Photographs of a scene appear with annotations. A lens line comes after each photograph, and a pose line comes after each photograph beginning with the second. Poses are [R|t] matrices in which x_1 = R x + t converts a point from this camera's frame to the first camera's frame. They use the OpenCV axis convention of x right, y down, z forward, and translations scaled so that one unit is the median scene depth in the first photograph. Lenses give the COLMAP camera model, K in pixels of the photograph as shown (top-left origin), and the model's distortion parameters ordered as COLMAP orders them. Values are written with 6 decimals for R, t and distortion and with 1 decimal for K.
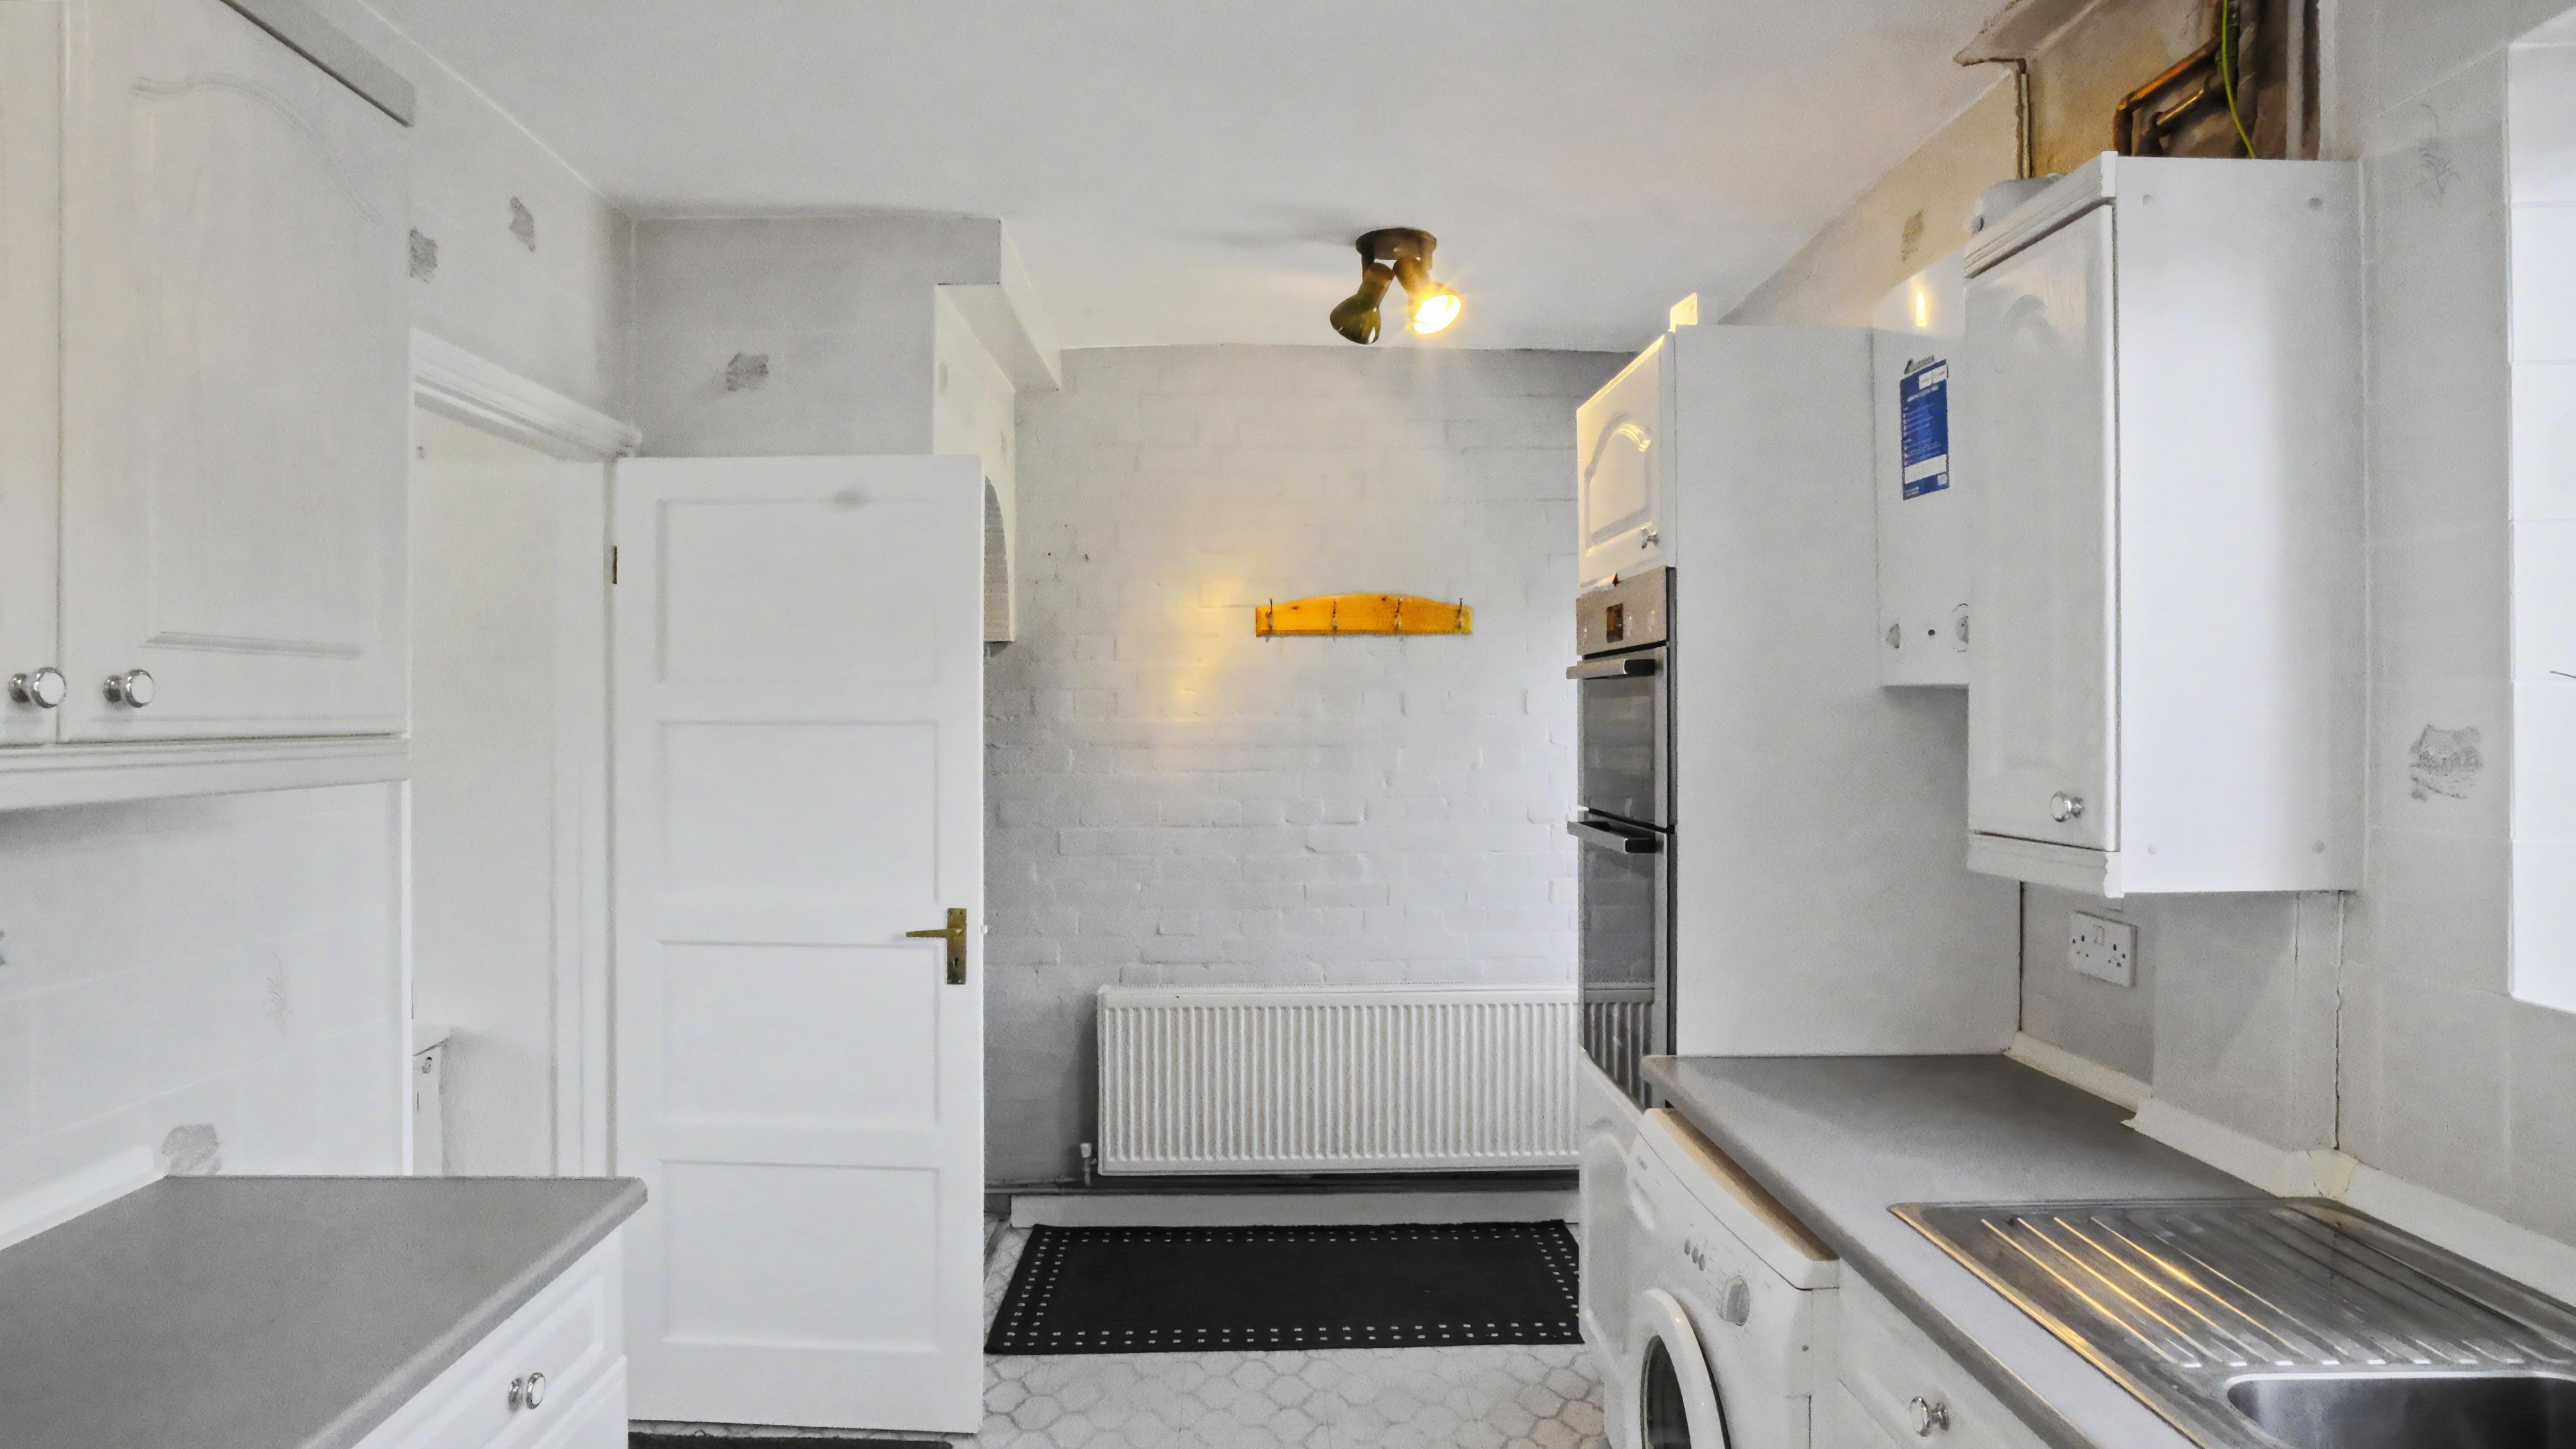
lens RADIAL K [[1458.9, 0, 1290.5], [0, 1458.9, 709.8], [0, 0, 1]] dist [-0.069740, 0.045367]
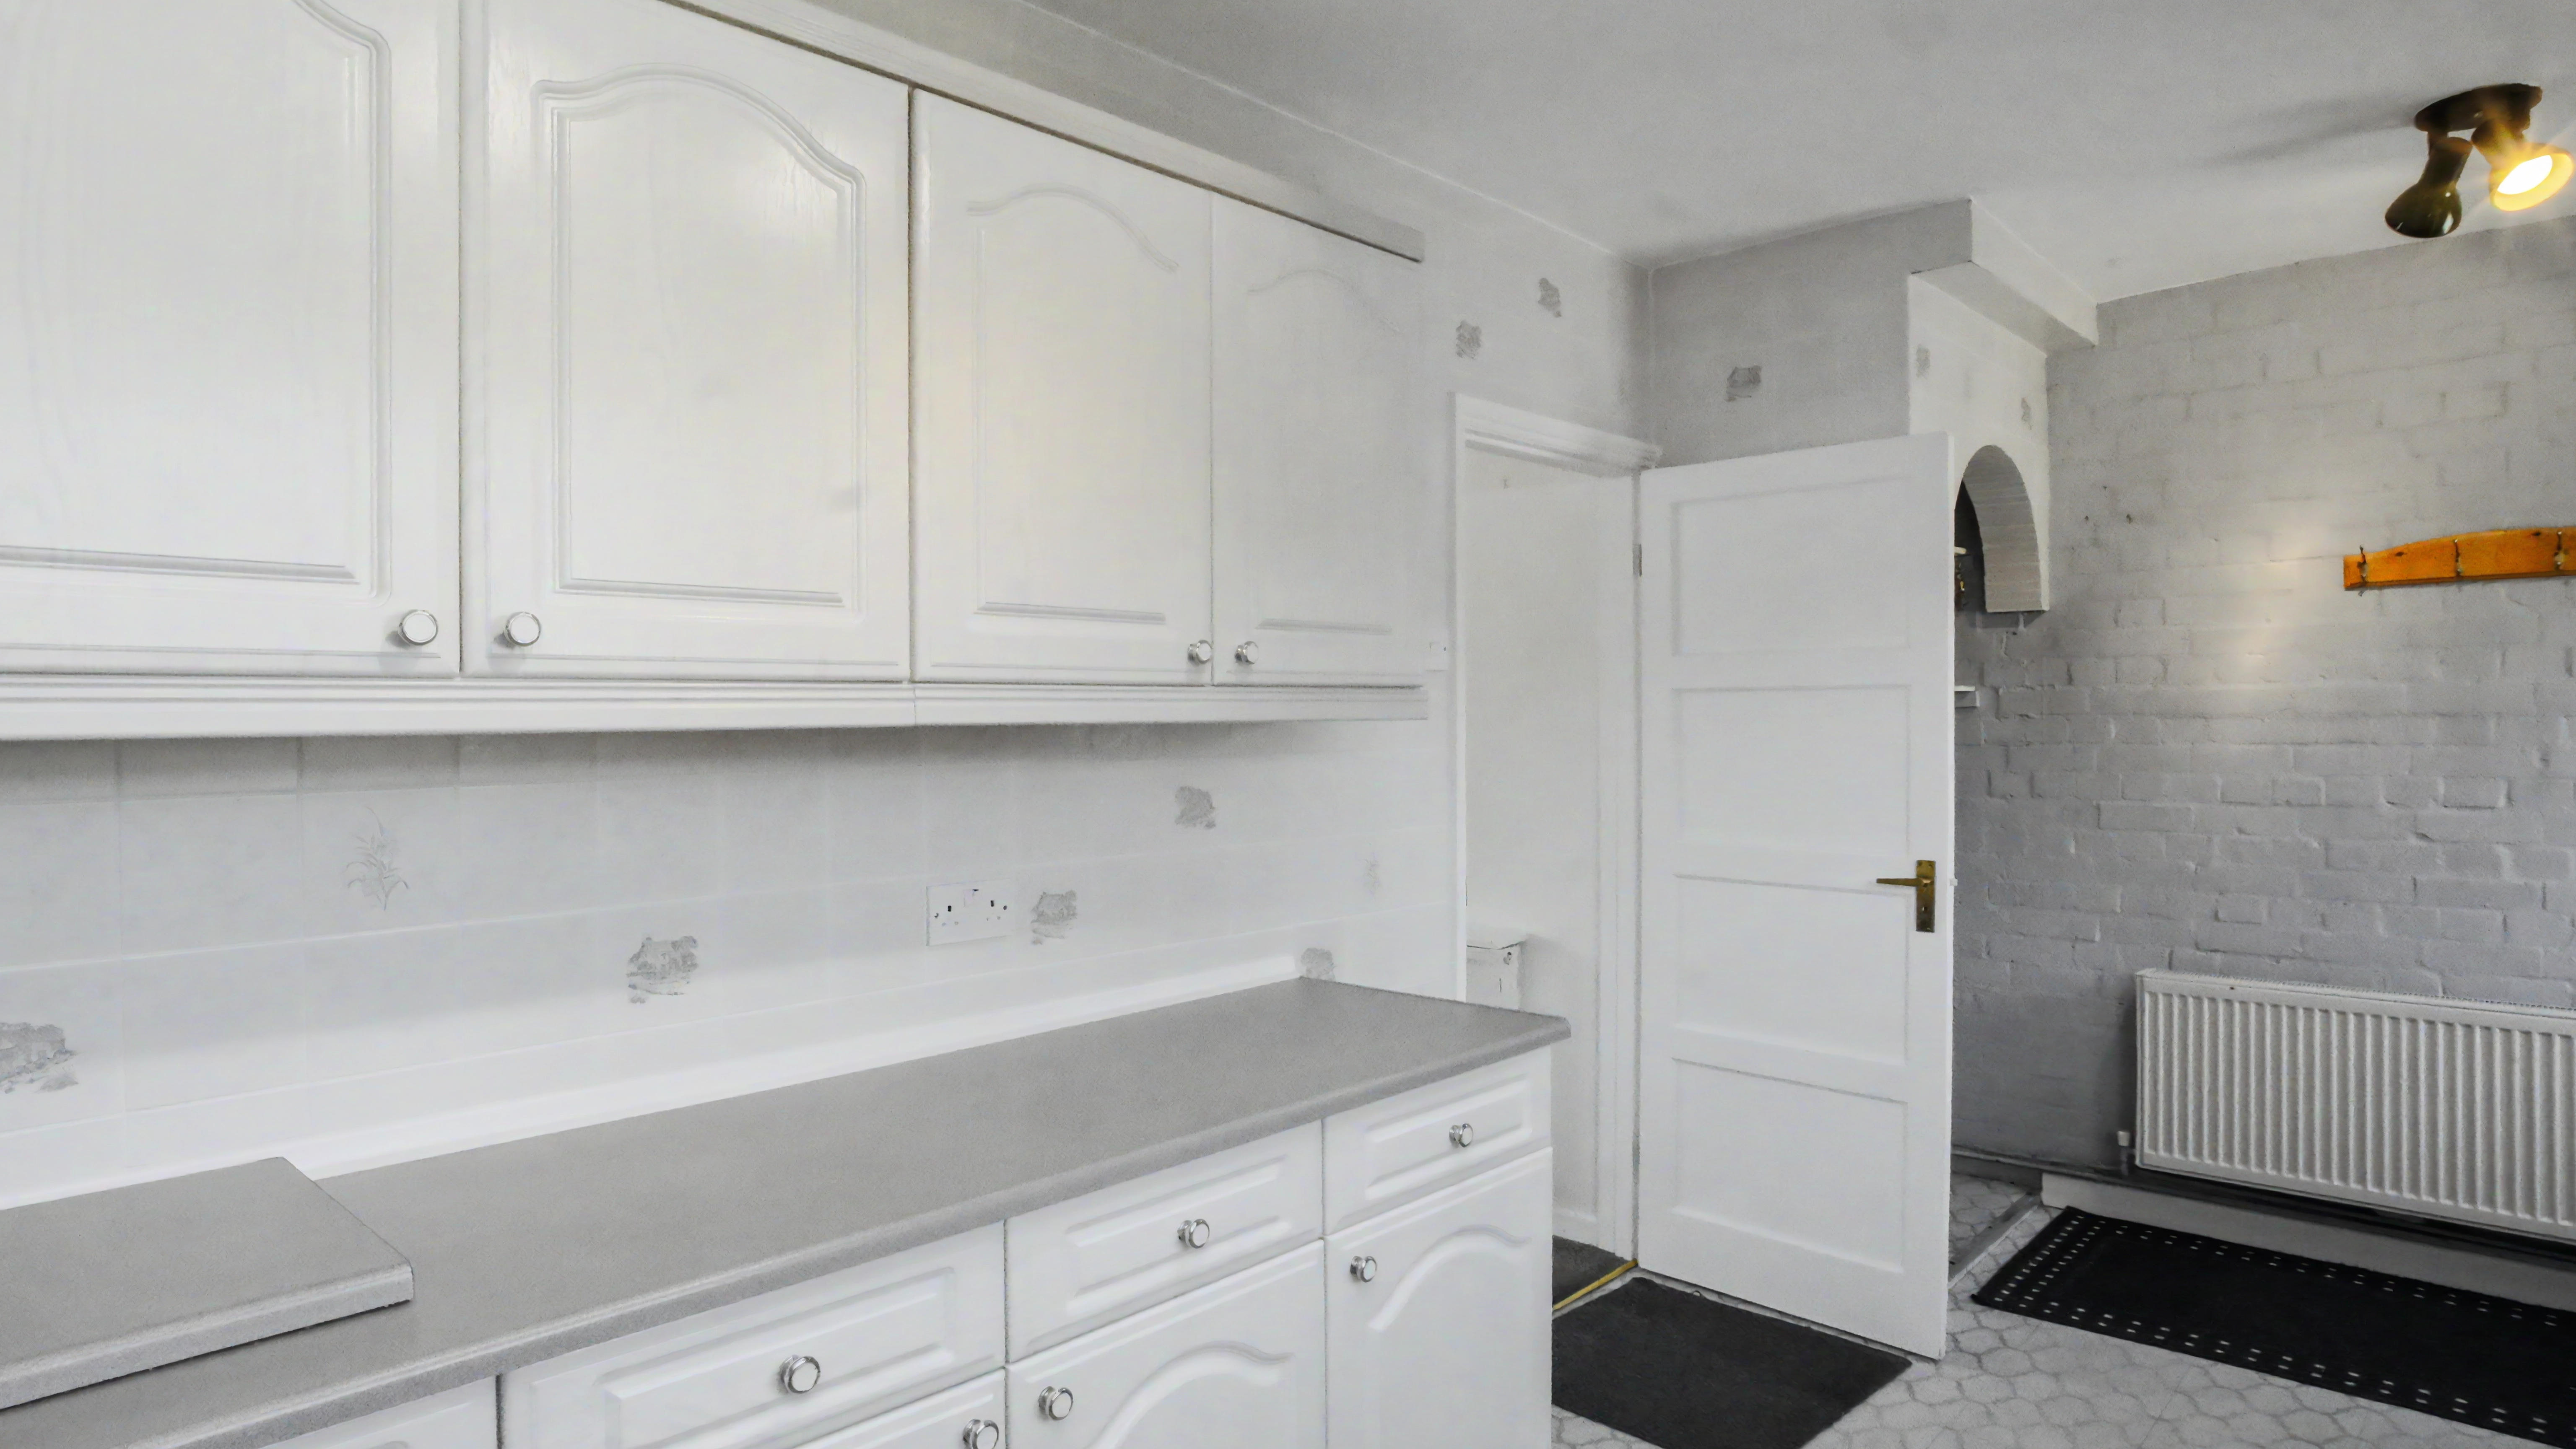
lens RADIAL K [[1458.9, 0, 1290.5], [0, 1458.9, 709.8], [0, 0, 1]] dist [-0.069740, 0.045367]
pose [[0.717921, -0.006896, -0.696091, 0.168119], [0.009890, 0.999951, 0.000294, 0.021531], [0.696055, -0.007096, 0.717954, -0.077798]]
